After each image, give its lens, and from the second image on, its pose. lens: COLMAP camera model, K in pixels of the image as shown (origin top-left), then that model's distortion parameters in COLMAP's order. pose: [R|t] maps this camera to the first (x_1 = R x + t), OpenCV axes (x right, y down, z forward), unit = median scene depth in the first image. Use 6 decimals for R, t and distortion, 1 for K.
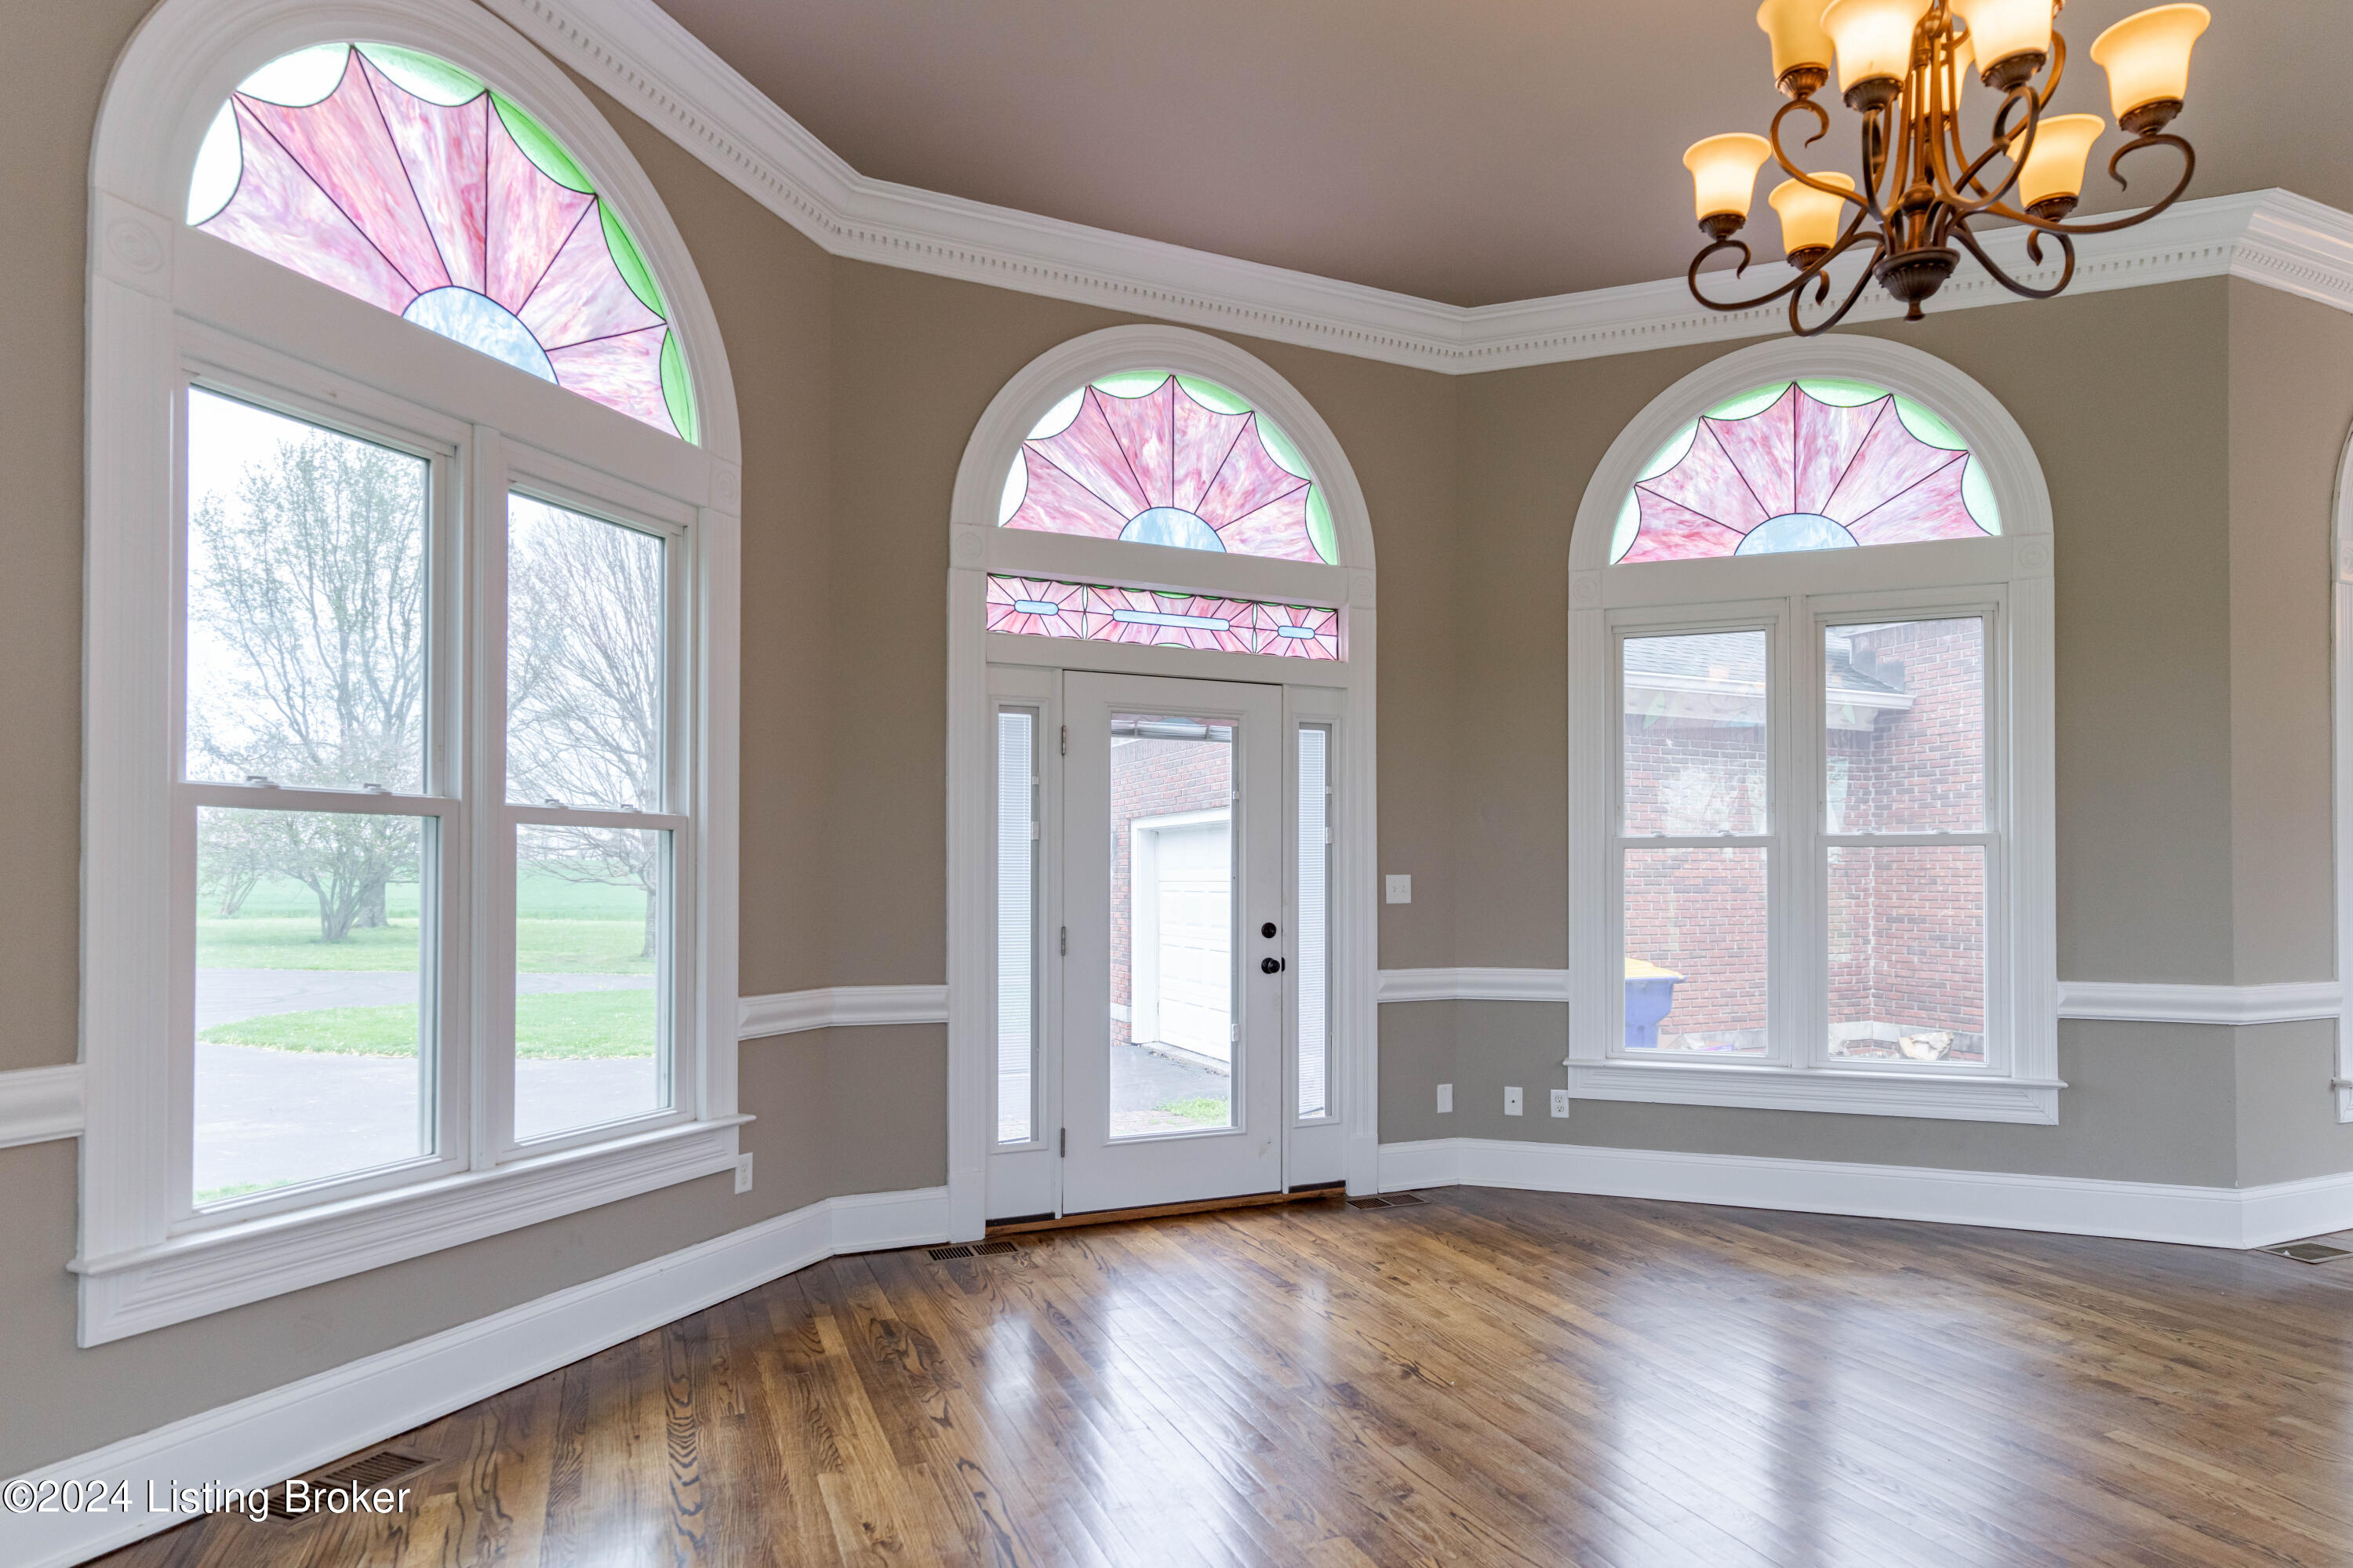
lens RADIAL K [[1329.6, 0, 1218.4], [0, 1329.6, 849.3], [0, 0, 1]] dist [-0.004891, -0.000508]
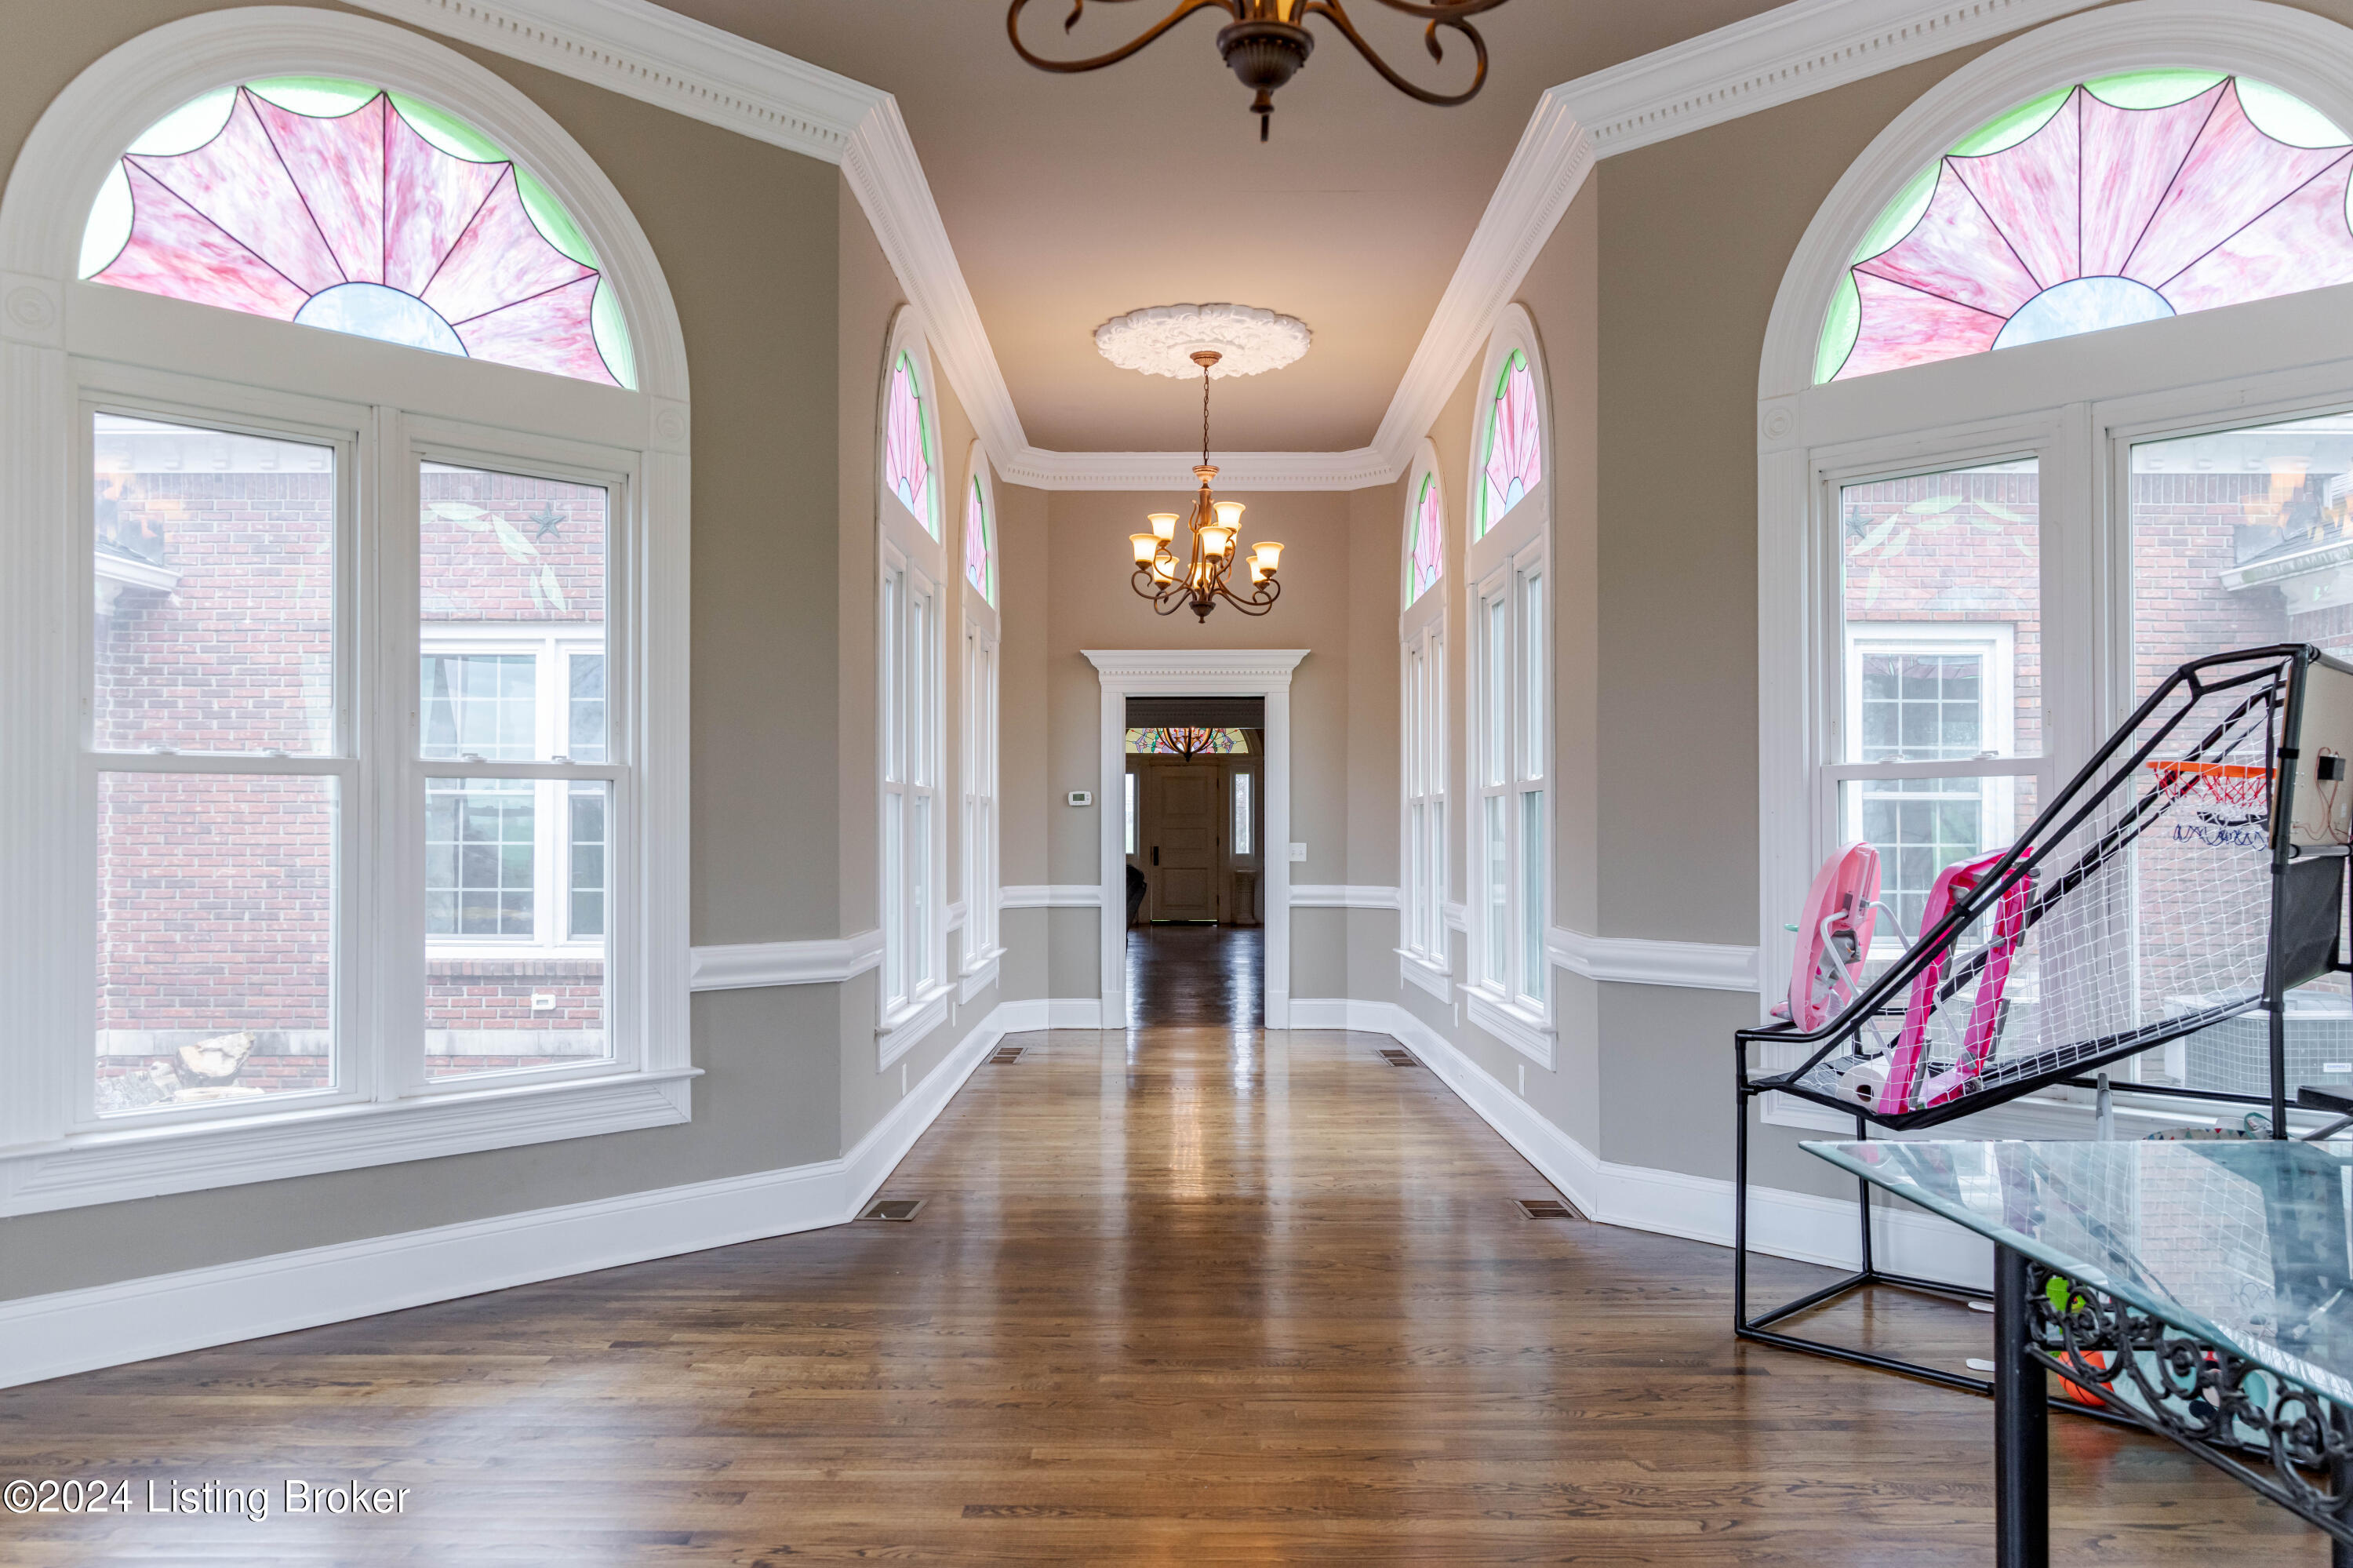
lens RADIAL K [[1667.6, 0, 1173.6], [0, 1667.6, 806.1], [0, 0, 1]] dist [-0.013211, 0.001832]
pose [[0.397398, 0.010474, 0.917587, -0.180762], [-0.018579, 0.999822, -0.003366, 0.008561], [-0.917458, -0.015710, 0.397522, 0.287154]]
